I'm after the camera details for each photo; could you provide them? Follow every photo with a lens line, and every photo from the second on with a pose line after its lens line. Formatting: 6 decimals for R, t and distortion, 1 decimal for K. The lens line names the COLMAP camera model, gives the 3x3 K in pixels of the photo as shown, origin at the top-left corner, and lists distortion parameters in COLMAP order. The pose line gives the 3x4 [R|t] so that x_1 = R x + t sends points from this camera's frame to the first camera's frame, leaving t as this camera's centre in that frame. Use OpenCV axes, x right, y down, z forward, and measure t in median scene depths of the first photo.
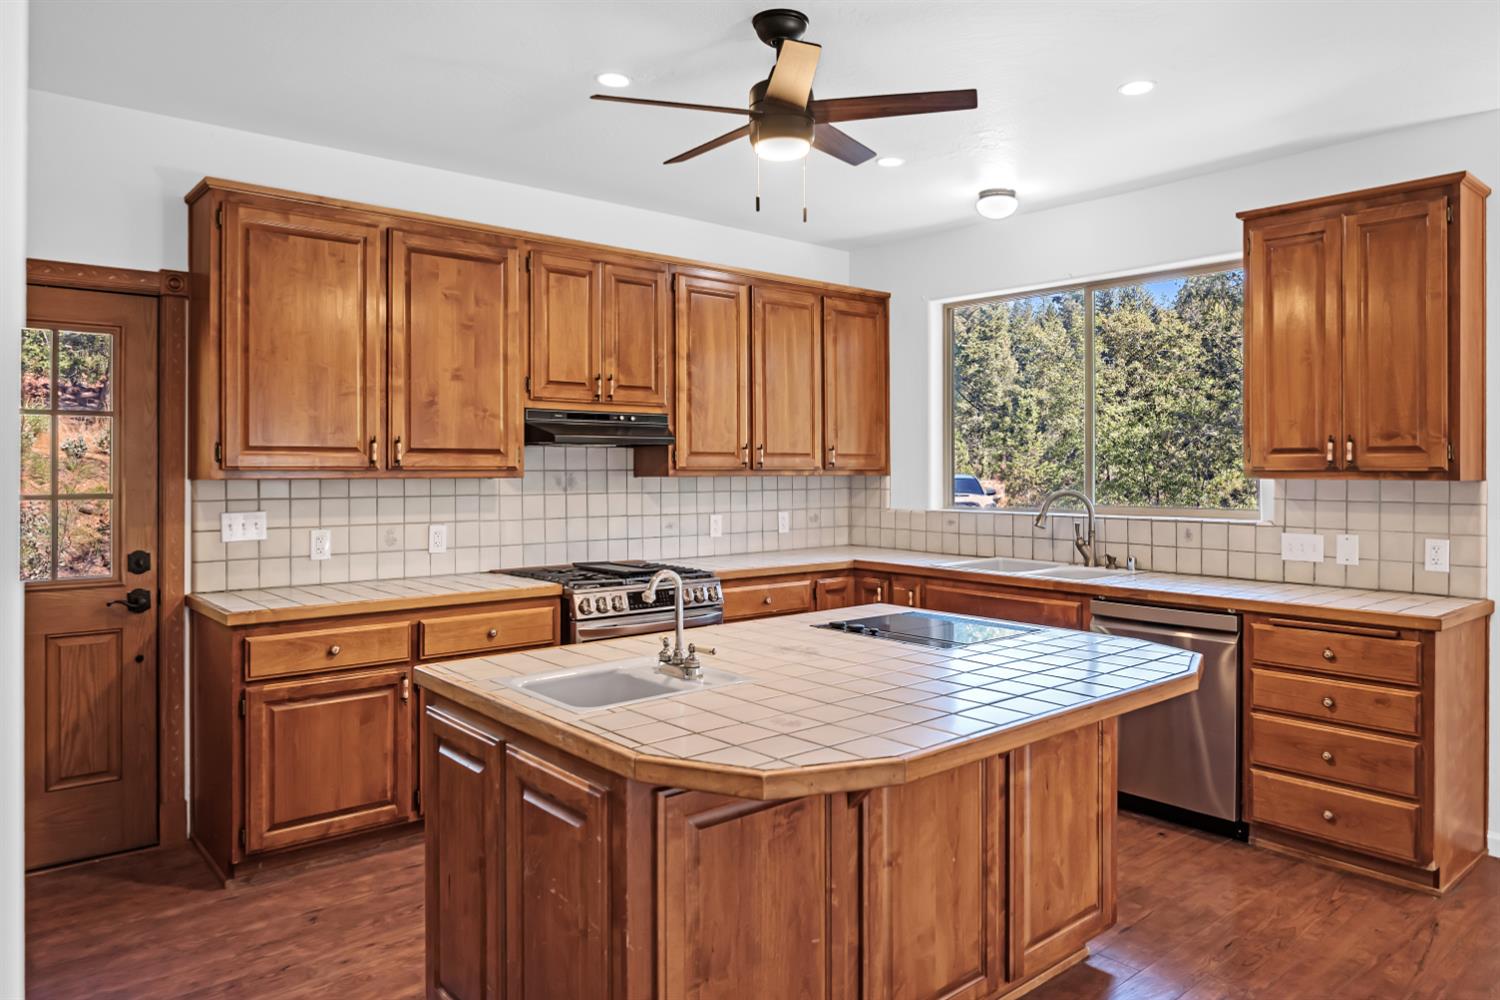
lens RADIAL K [[984.5, 0, 750.5], [0, 984.5, 471.8], [0, 0, 1]] dist [-0.007142, -0.001276]
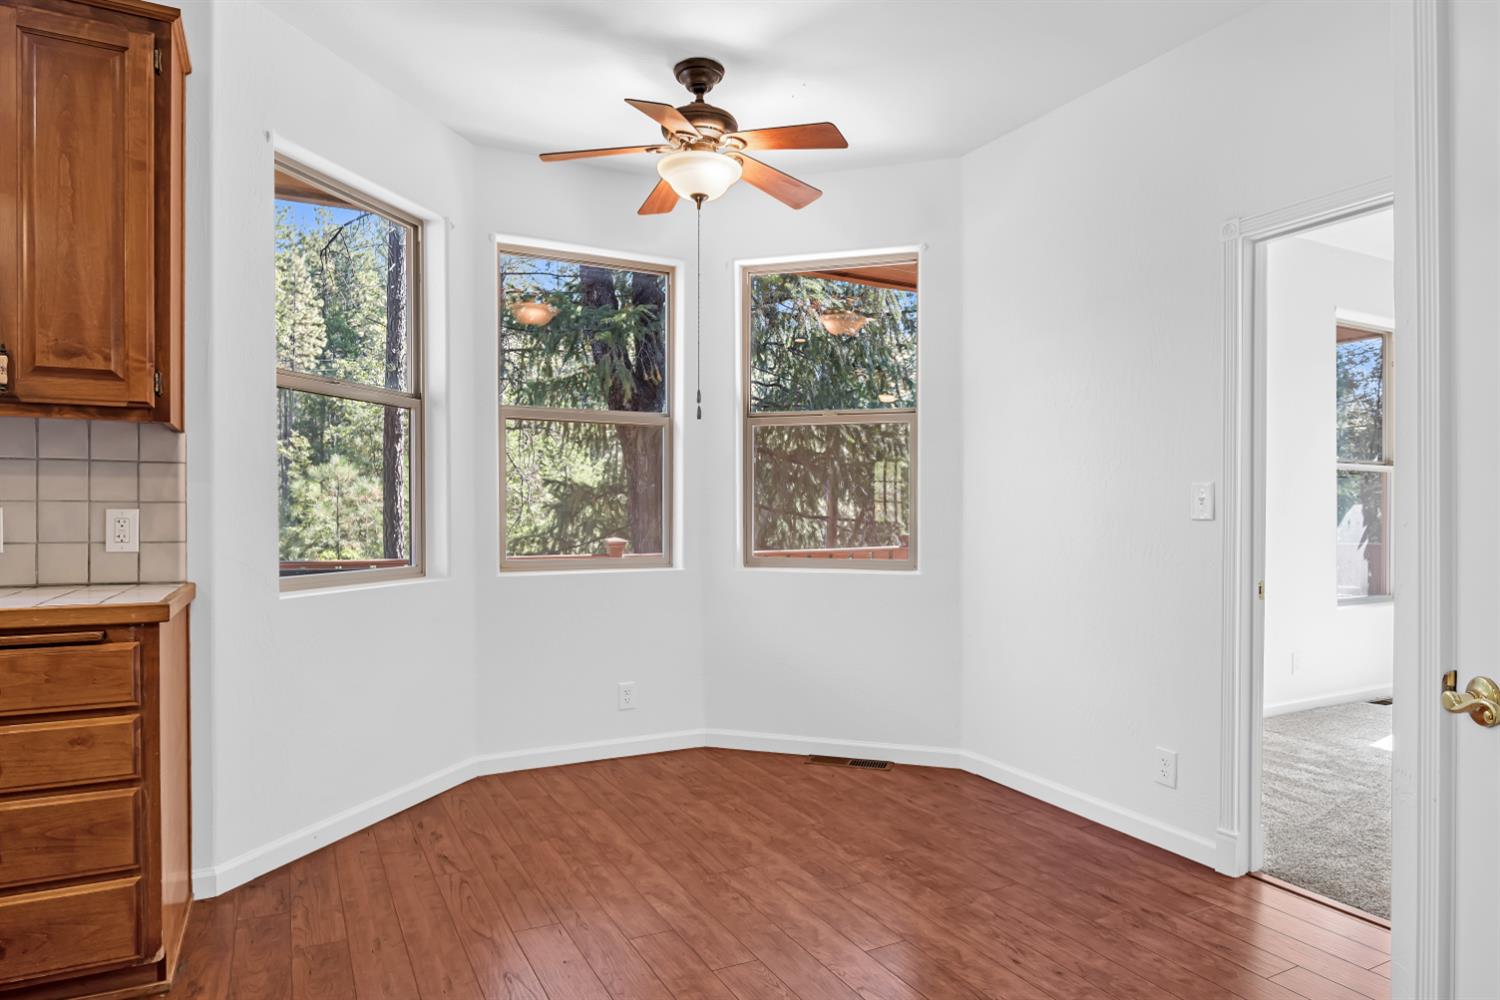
lens RADIAL K [[877.8, 0, 750.5], [0, 877.8, 519.3], [0, 0, 1]] dist [-0.008158, -0.002824]
pose [[0.214638, -0.007160, 0.976667, 0.162069], [0.004416, 0.999970, 0.006361, 0.079936], [-0.976684, 0.002948, 0.214664, 0.415808]]
